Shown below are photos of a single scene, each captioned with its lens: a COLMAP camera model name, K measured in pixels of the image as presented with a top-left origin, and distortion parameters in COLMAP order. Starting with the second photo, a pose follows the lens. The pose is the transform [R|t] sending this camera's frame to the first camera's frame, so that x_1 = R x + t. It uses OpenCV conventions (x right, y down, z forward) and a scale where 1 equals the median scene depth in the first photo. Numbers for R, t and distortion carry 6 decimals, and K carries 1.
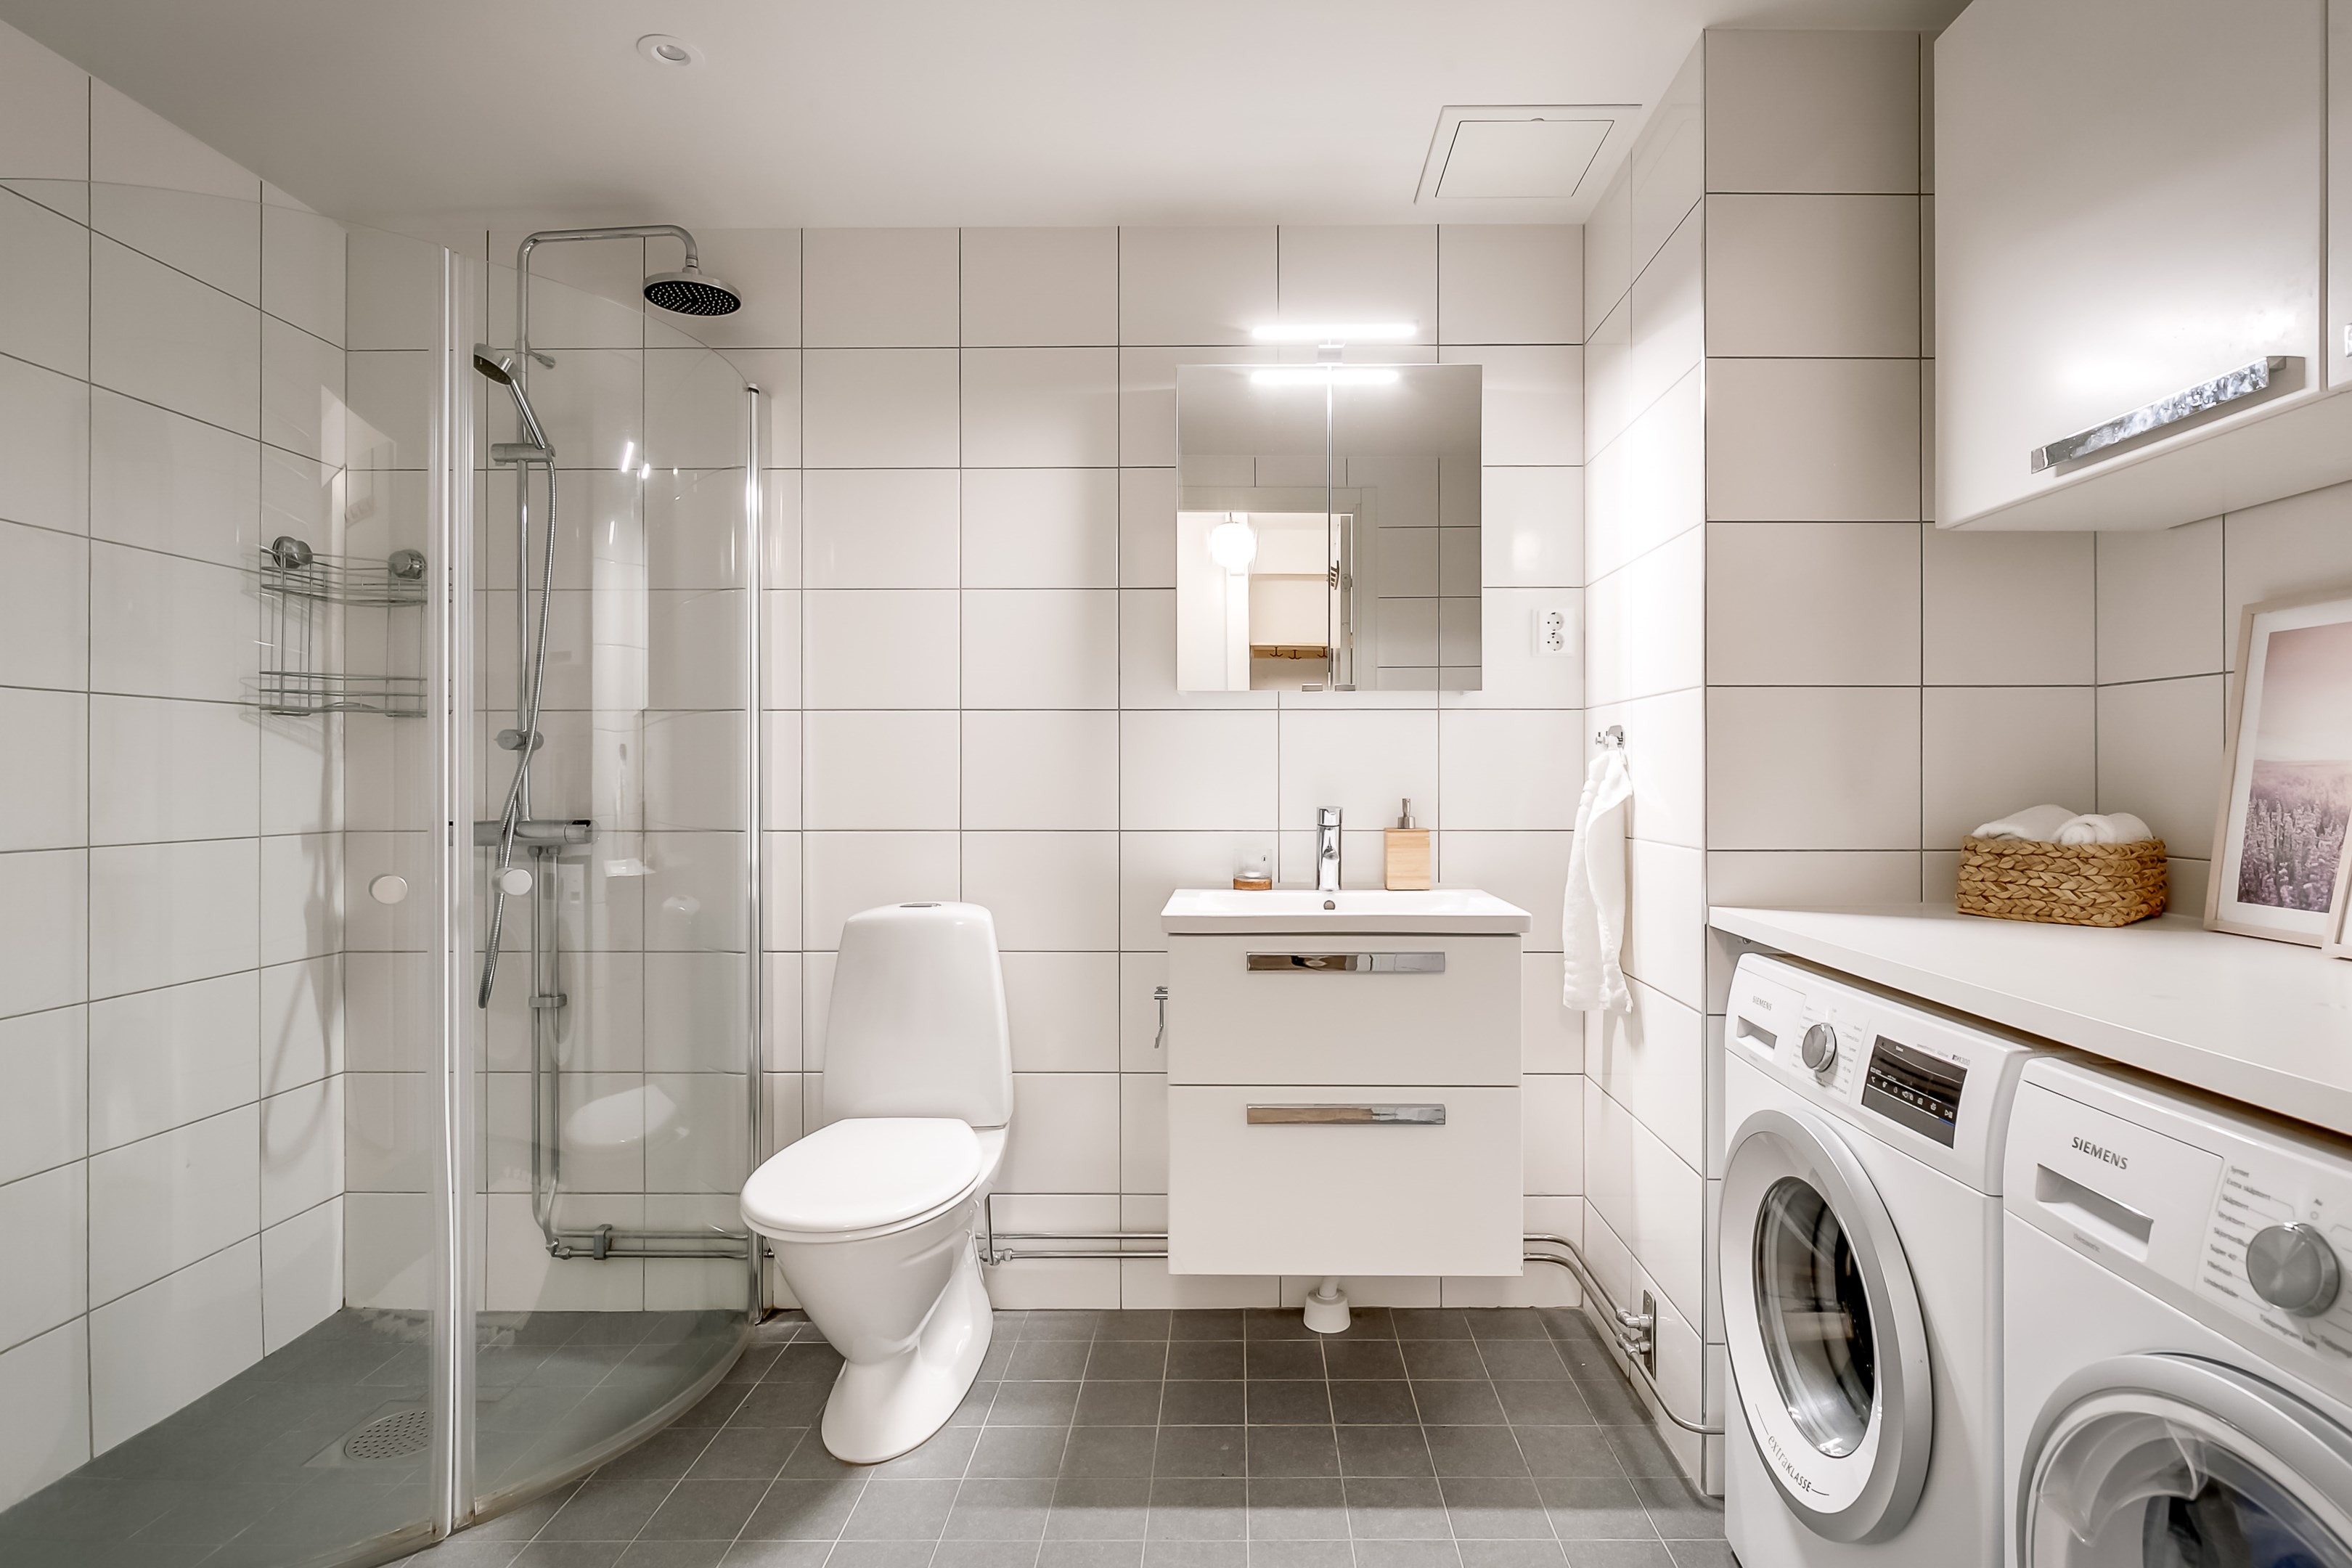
lens RADIAL K [[1188.2, 0, 1176.0], [0, 1188.2, 784.0], [0, 0, 1]] dist [-0.004390, -0.000424]
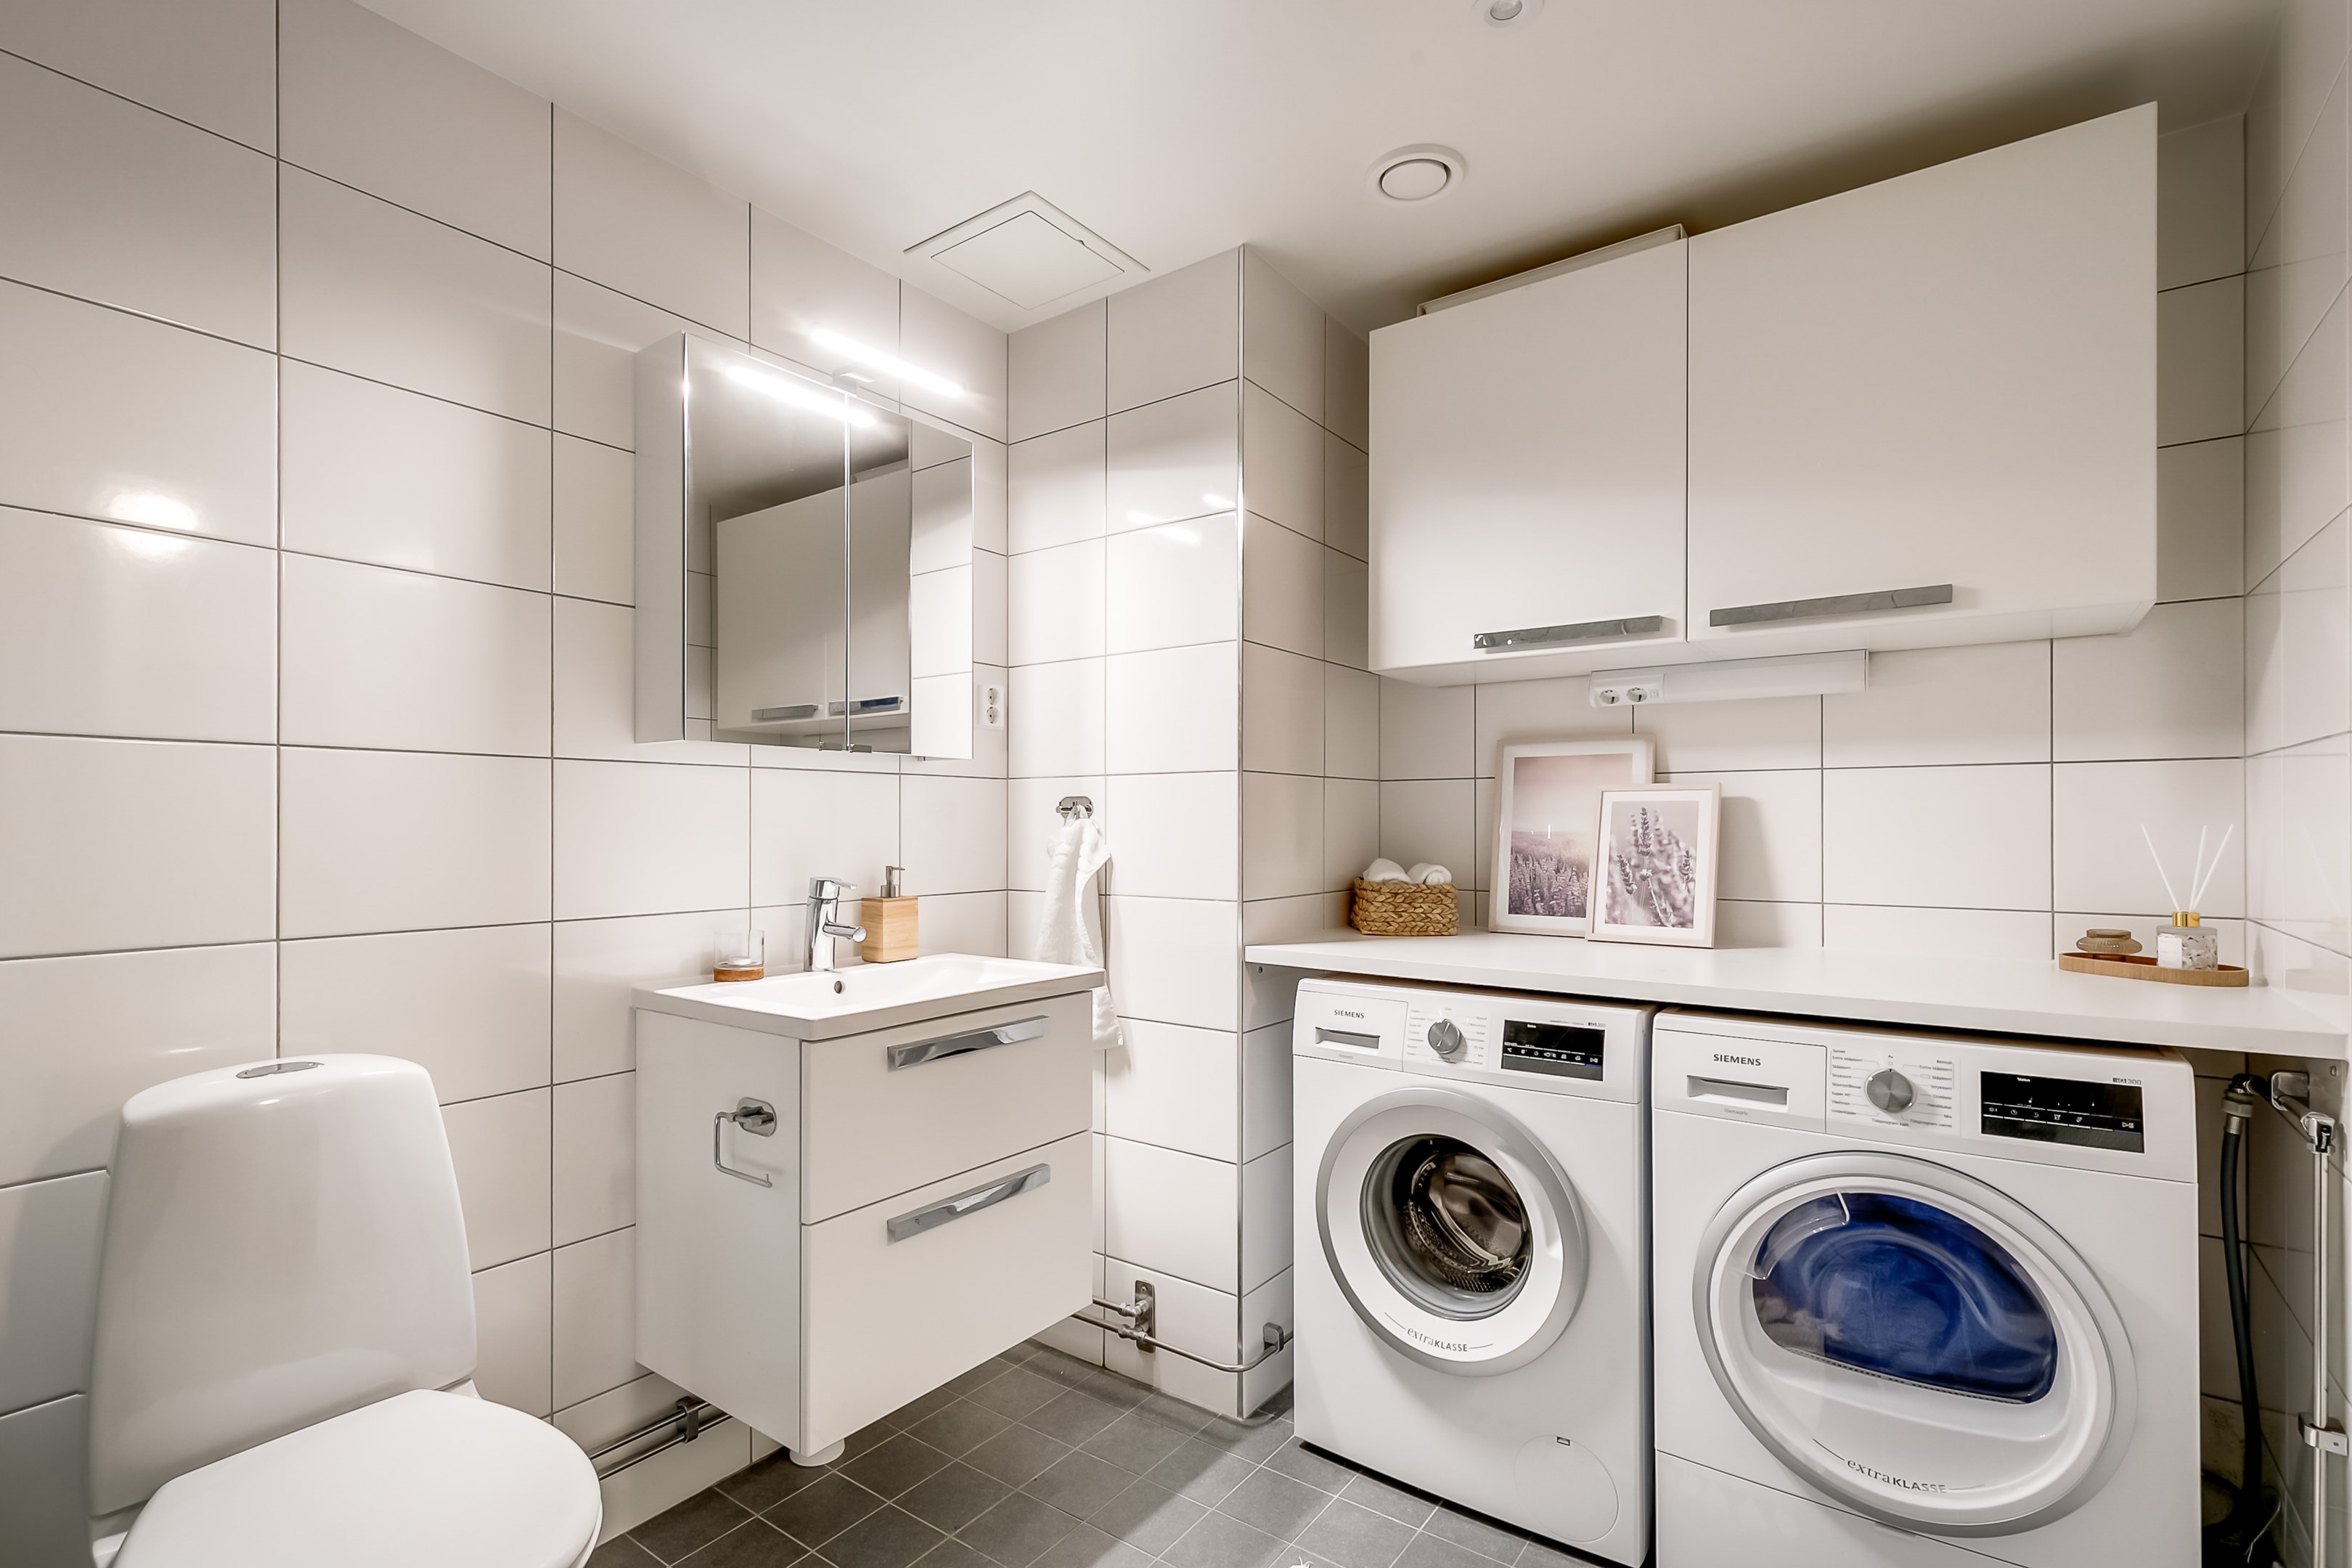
lens RADIAL K [[1116.7, 0, 1195.7], [0, 1116.7, 827.7], [0, 0, 1]] dist [0.007838, -0.000581]
pose [[0.555013, -0.003547, 0.831834, -0.559178], [0.006613, 0.999978, -0.000149, -0.022363], [-0.831815, 0.005584, 0.555025, 0.386968]]
